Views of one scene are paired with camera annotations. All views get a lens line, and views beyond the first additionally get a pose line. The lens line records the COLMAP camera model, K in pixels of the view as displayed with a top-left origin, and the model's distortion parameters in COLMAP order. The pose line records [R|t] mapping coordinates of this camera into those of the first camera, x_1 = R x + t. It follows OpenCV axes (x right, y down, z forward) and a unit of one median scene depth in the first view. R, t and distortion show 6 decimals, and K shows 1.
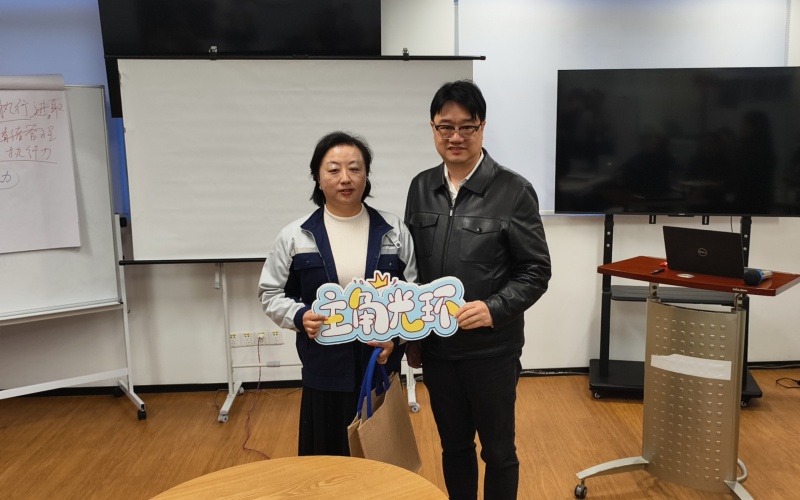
lens RADIAL K [[767.4, 0, 448.1], [0, 767.4, 253.1], [0, 0, 1]] dist [-0.006408, -0.007119]
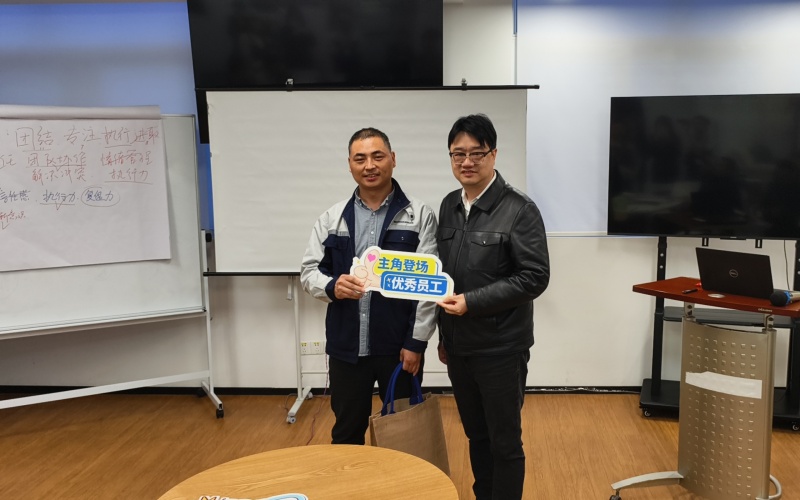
lens RADIAL K [[767.4, 0, 448.1], [0, 767.4, 253.1], [0, 0, 1]] dist [-0.006408, -0.007119]
pose [[0.992048, 0.016767, -0.124740, 0.060744], [-0.020541, 0.999368, -0.029026, 0.007518], [0.124175, 0.031358, 0.991765, -0.057239]]
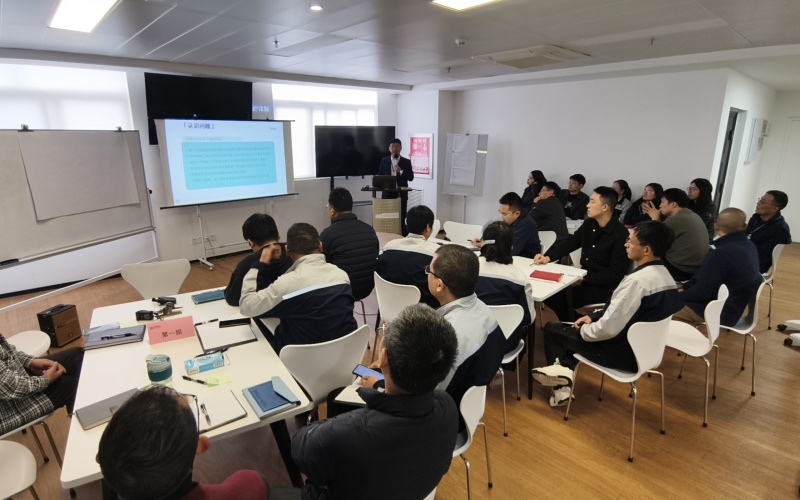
lens RADIAL K [[421.8, 0, 379.5], [0, 421.8, 249.2], [0, 0, 1]] dist [-0.043180, -0.000531]
pose [[0.802319, -0.152395, 0.577113, -0.654076], [0.107130, 0.987923, 0.111940, 0.063766], [-0.587202, -0.027986, 0.808956, -0.406070]]
